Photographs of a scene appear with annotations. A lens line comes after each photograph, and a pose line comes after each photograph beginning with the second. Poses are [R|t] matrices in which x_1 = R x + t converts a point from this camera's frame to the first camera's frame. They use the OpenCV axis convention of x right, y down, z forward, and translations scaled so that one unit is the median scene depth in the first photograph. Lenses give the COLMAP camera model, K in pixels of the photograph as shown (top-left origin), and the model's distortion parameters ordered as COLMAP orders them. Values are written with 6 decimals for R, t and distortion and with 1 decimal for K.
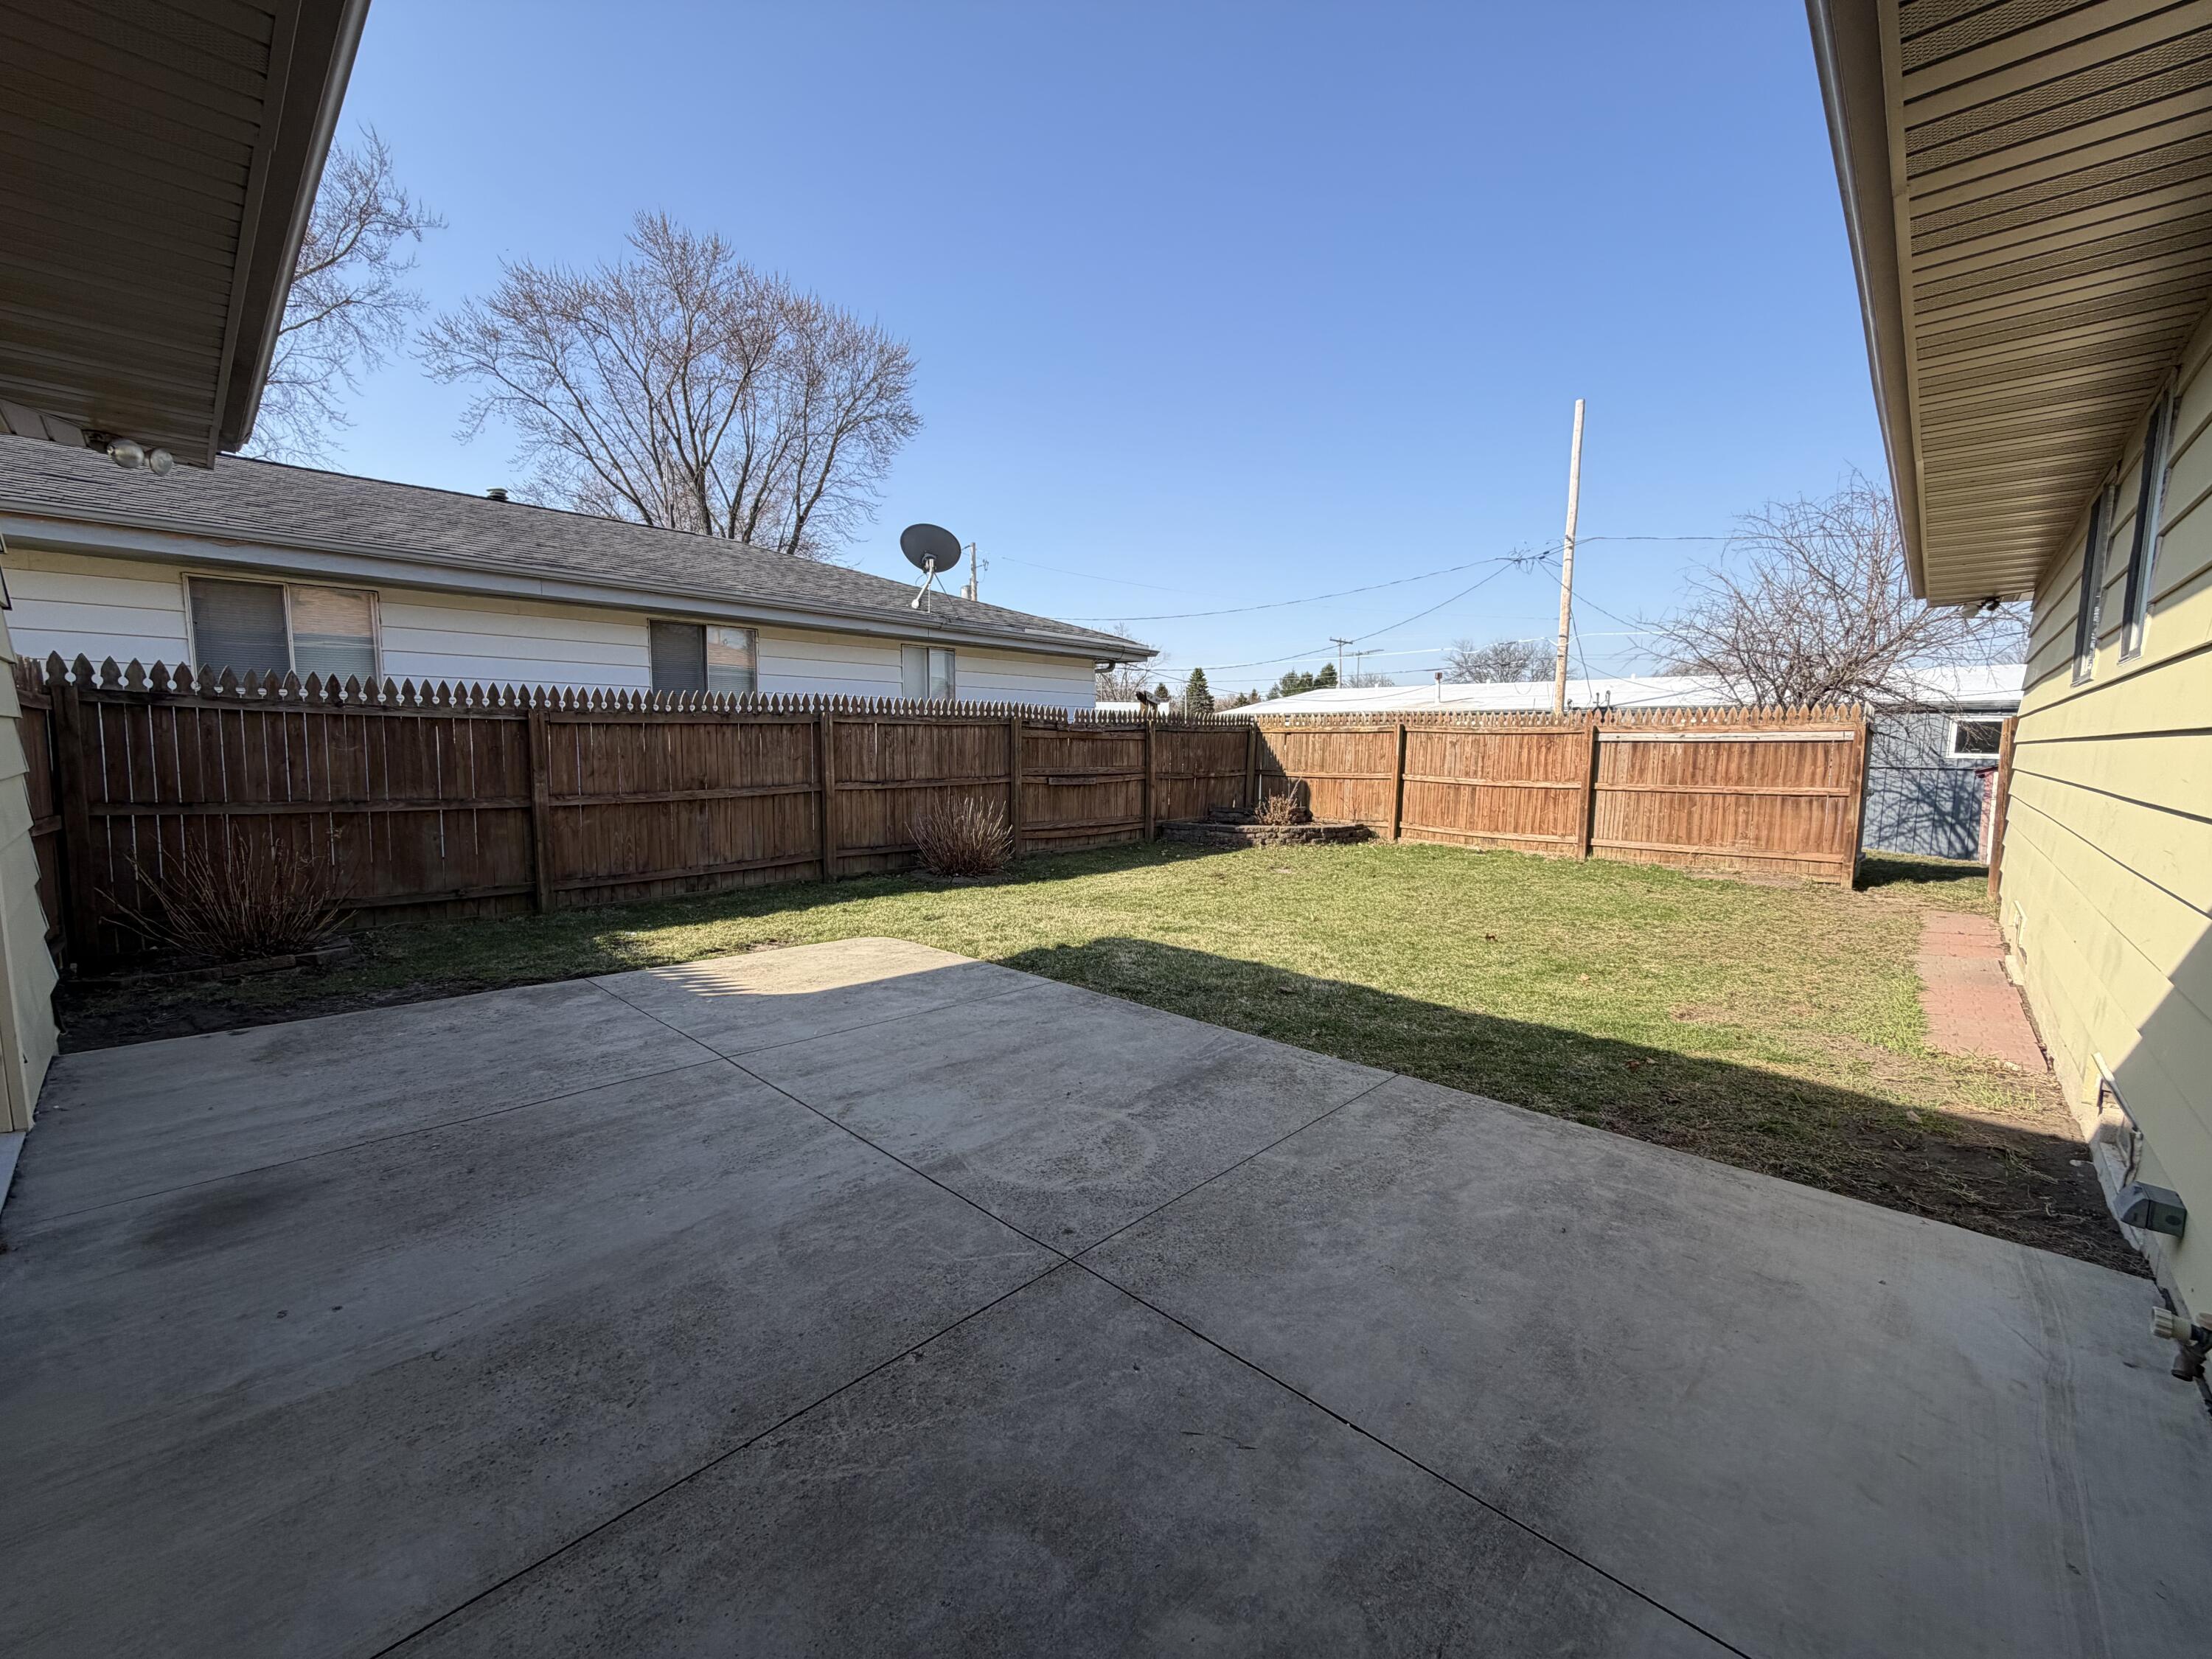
lens RADIAL K [[885.9, 0, 1103.2], [0, 885.9, 826.4], [0, 0, 1]] dist [-0.000275, -0.000141]
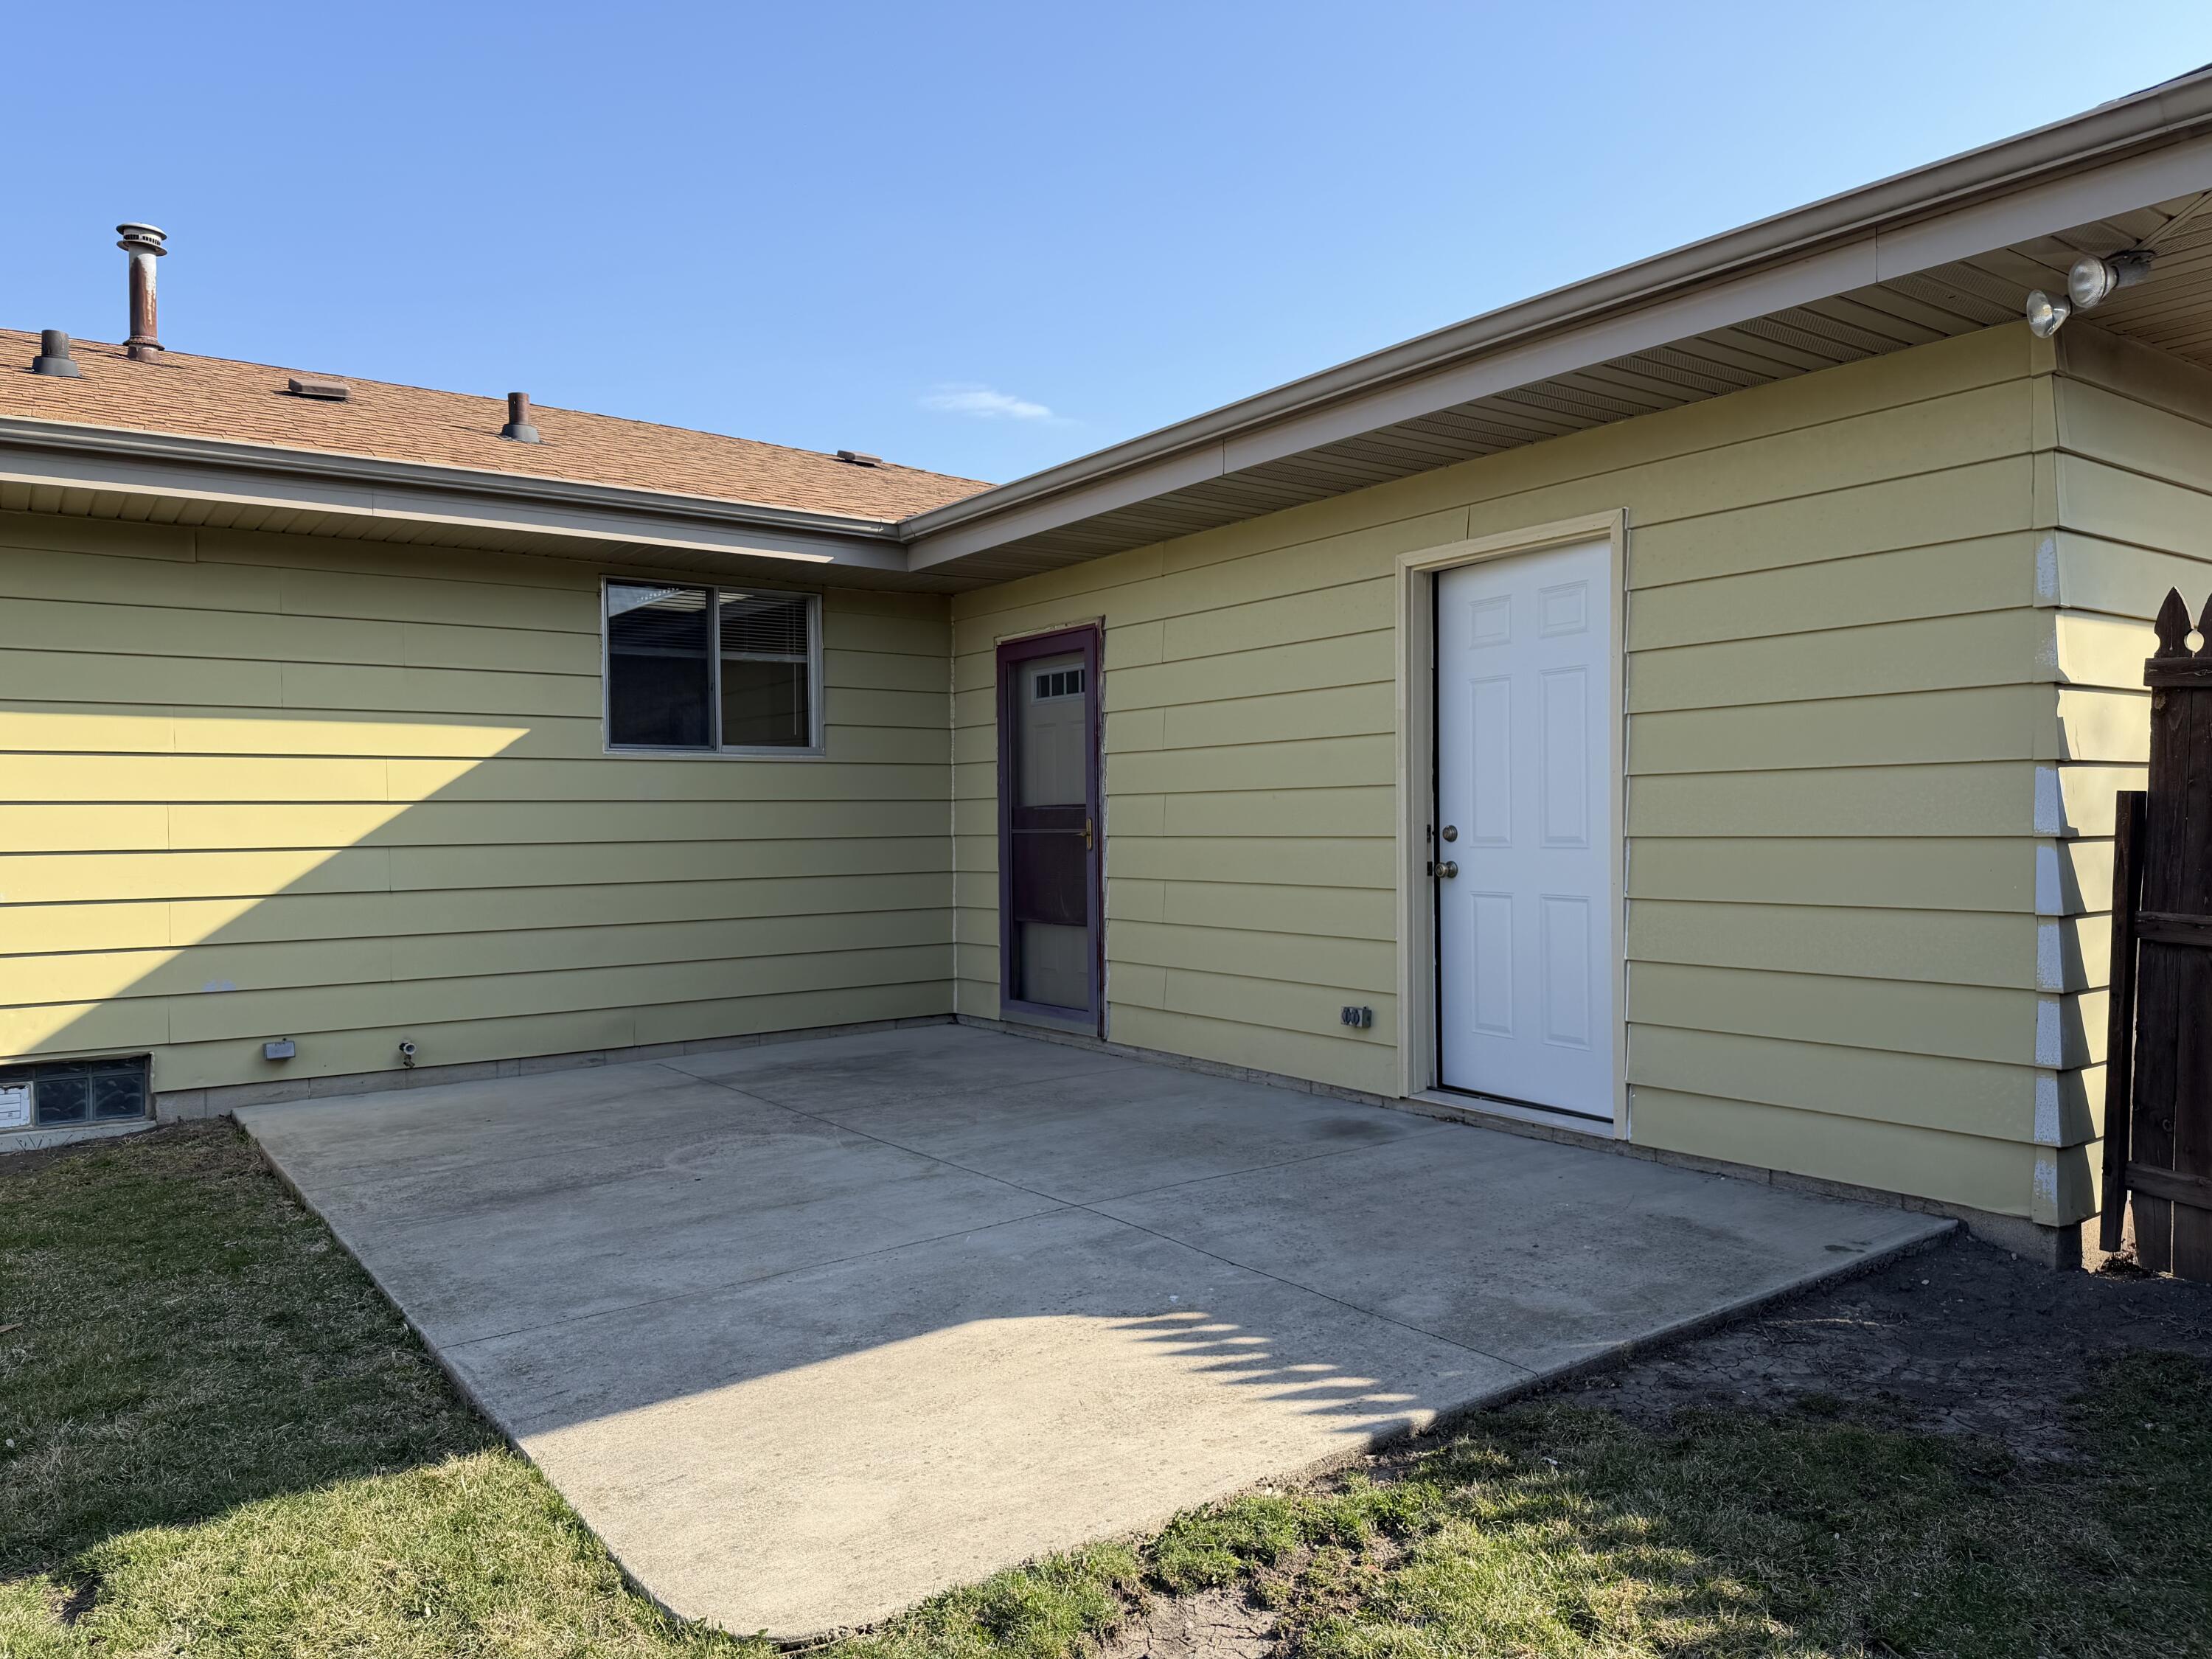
lens RADIAL K [[1546.7, 0, 1107.1], [0, 1546.7, 834.7], [0, 0, 1]] dist [0.001480, 0.000175]
pose [[-0.981619, -0.000389, 0.190851, -0.594639], [0.019628, 0.994490, 0.102979, -0.166832], [-0.189840, 0.104832, -0.976202, 1.907649]]
